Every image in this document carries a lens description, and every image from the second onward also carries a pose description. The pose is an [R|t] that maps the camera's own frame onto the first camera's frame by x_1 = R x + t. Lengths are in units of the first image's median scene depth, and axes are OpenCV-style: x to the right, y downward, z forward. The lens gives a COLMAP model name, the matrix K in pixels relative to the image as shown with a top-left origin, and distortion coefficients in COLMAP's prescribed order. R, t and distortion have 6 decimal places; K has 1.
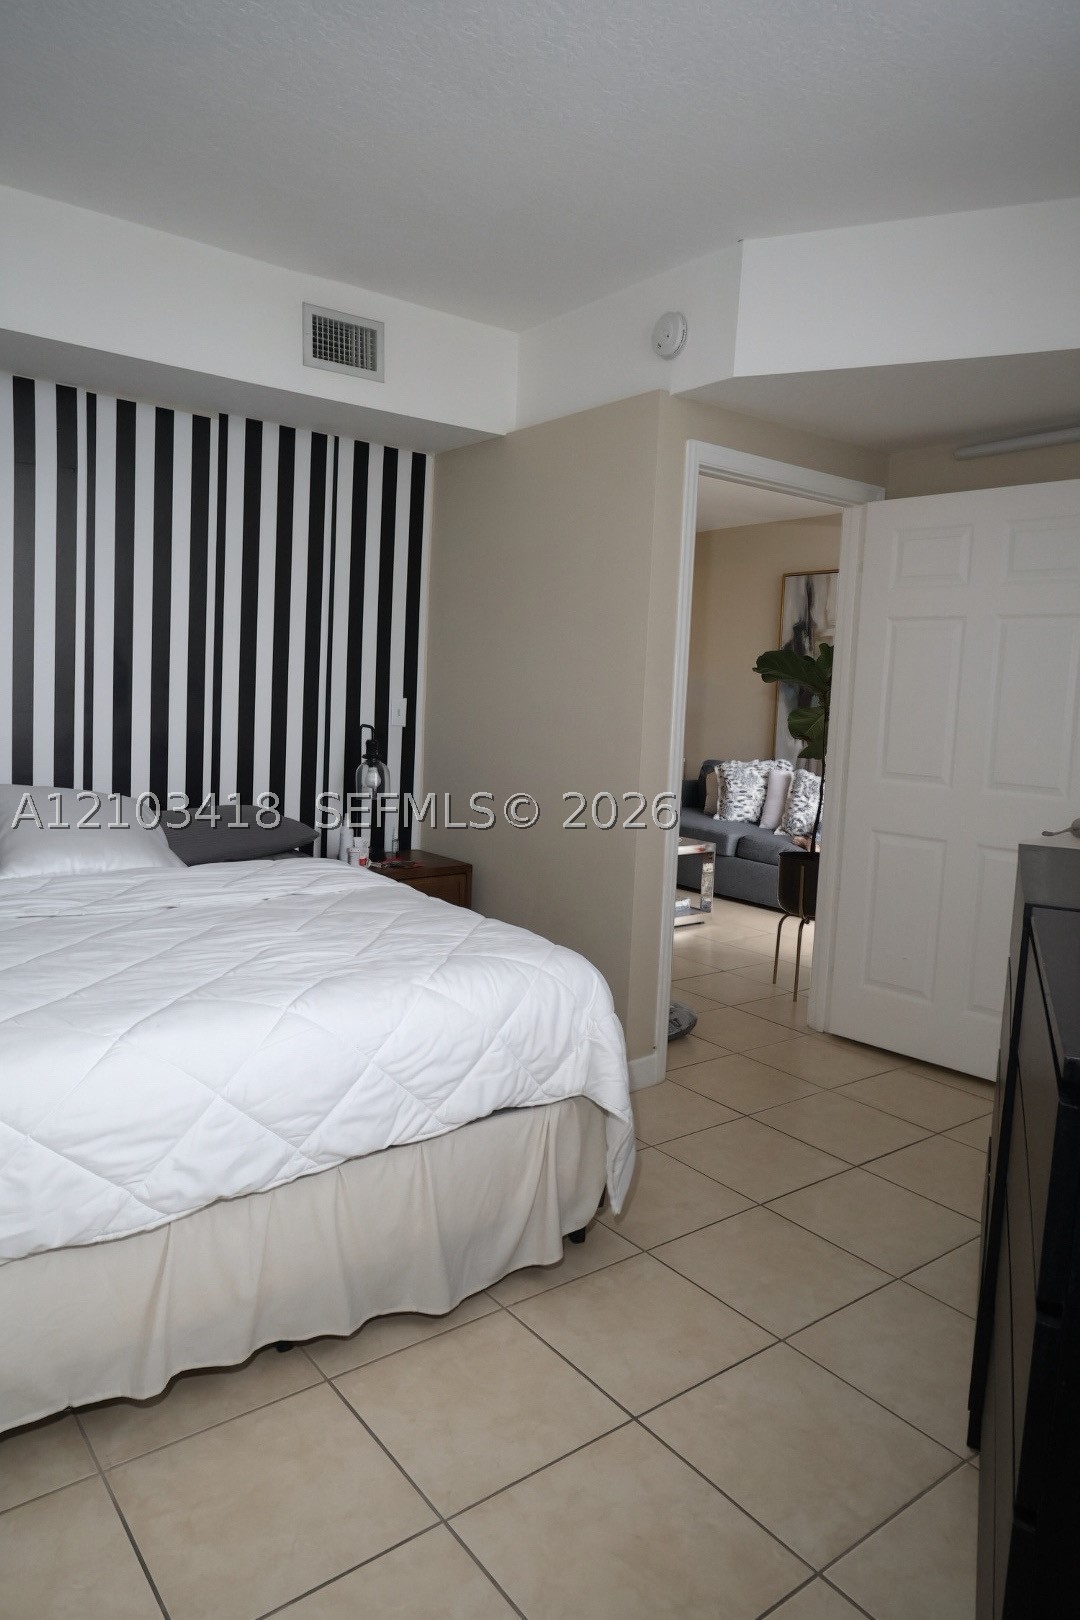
lens RADIAL K [[1048.3, 0, 541.6], [0, 1048.3, 807.2], [0, 0, 1]] dist [0.001193, -0.000546]
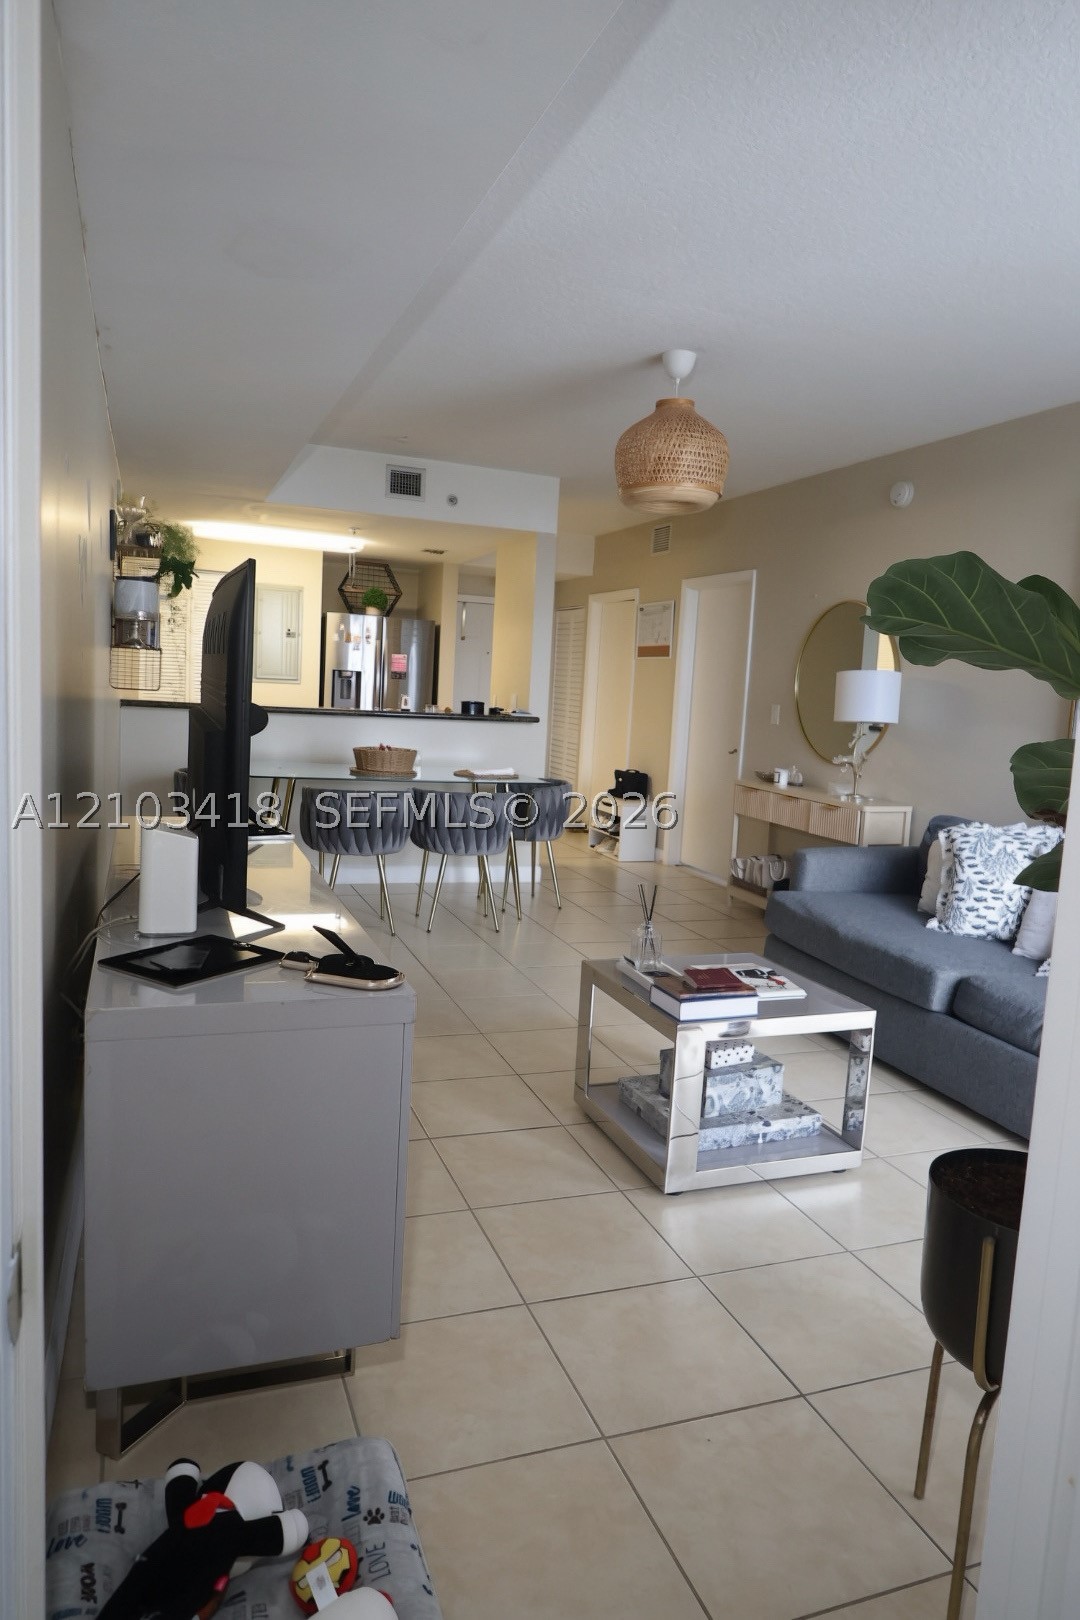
lens RADIAL K [[1048.3, 0, 541.6], [0, 1048.3, 807.2], [0, 0, 1]] dist [0.001193, -0.000546]
pose [[0.954321, 0.052769, -0.294086, 0.130096], [-0.054377, 0.998517, 0.002712, -0.042870], [0.293793, 0.013403, 0.955775, 0.411540]]
